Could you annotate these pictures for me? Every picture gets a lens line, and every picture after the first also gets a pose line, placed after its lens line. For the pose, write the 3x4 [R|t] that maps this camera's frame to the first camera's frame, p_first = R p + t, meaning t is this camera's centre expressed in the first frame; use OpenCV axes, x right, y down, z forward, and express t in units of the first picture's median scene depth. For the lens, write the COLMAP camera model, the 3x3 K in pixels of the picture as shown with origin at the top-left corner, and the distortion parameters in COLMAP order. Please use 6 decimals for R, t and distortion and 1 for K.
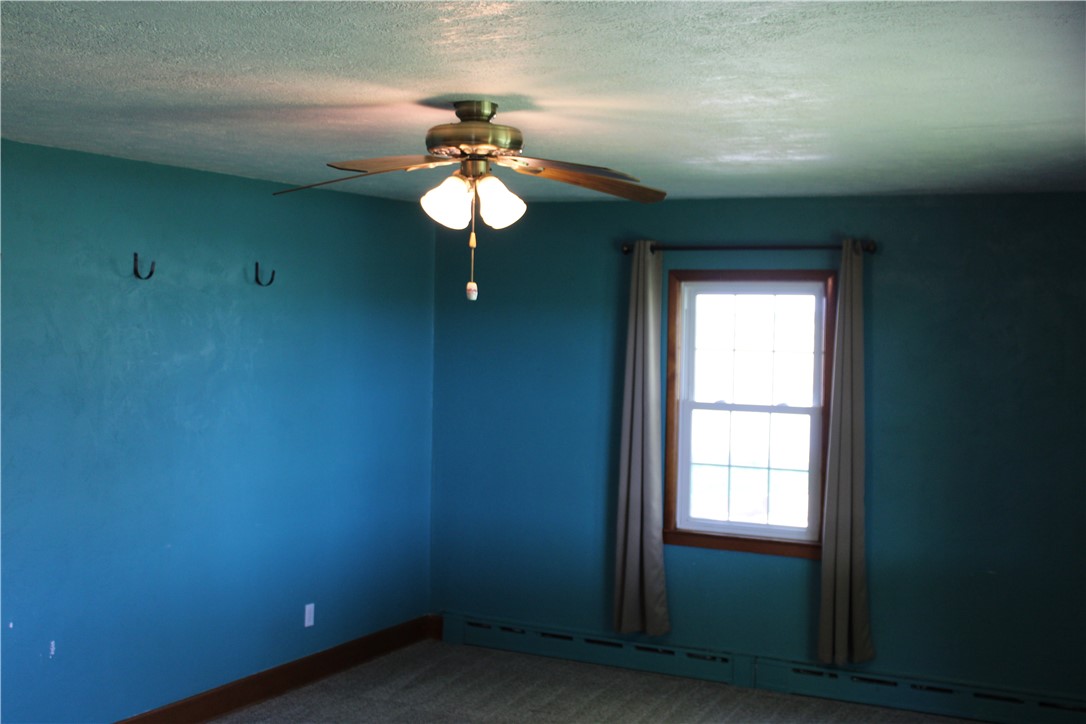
lens RADIAL K [[1356.8, 0, 540.3], [0, 1356.8, 364.2], [0, 0, 1]] dist [-0.068840, 0.000000]
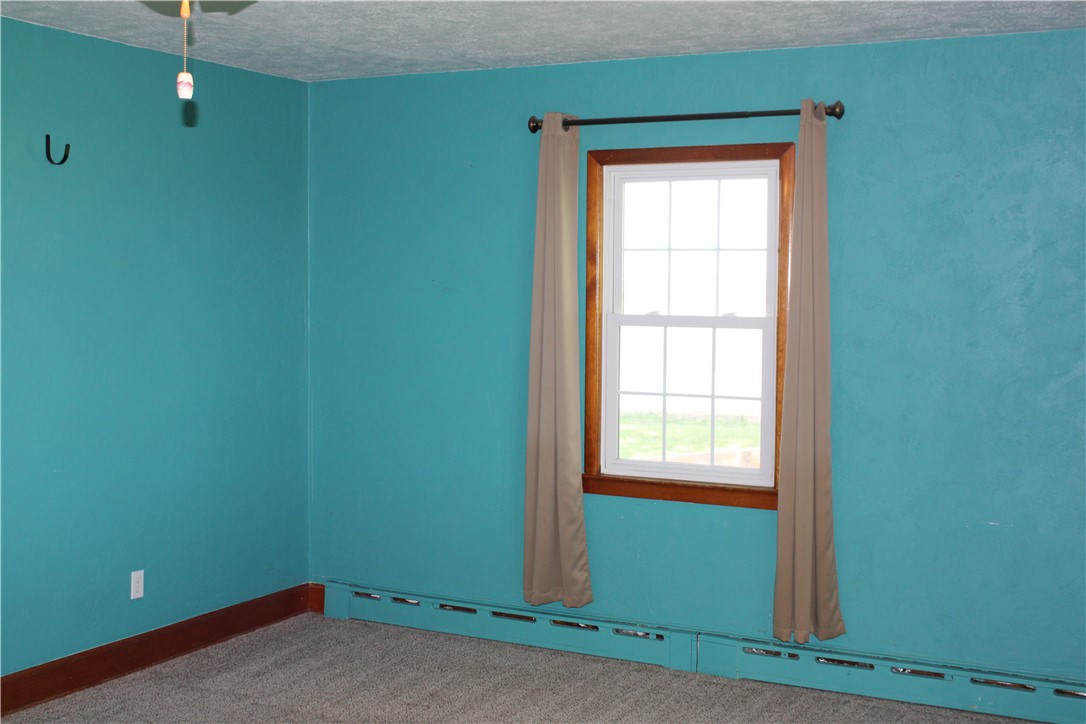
lens RADIAL K [[1356.8, 0, 544.6], [0, 1356.8, 357.0], [0, 0, 1]] dist [-0.068840, 0.000000]
pose [[0.999956, -0.009249, -0.001393, 0.072008], [0.009271, 0.999807, 0.017320, 0.039528], [0.001233, -0.017332, 0.999849, 0.205915]]
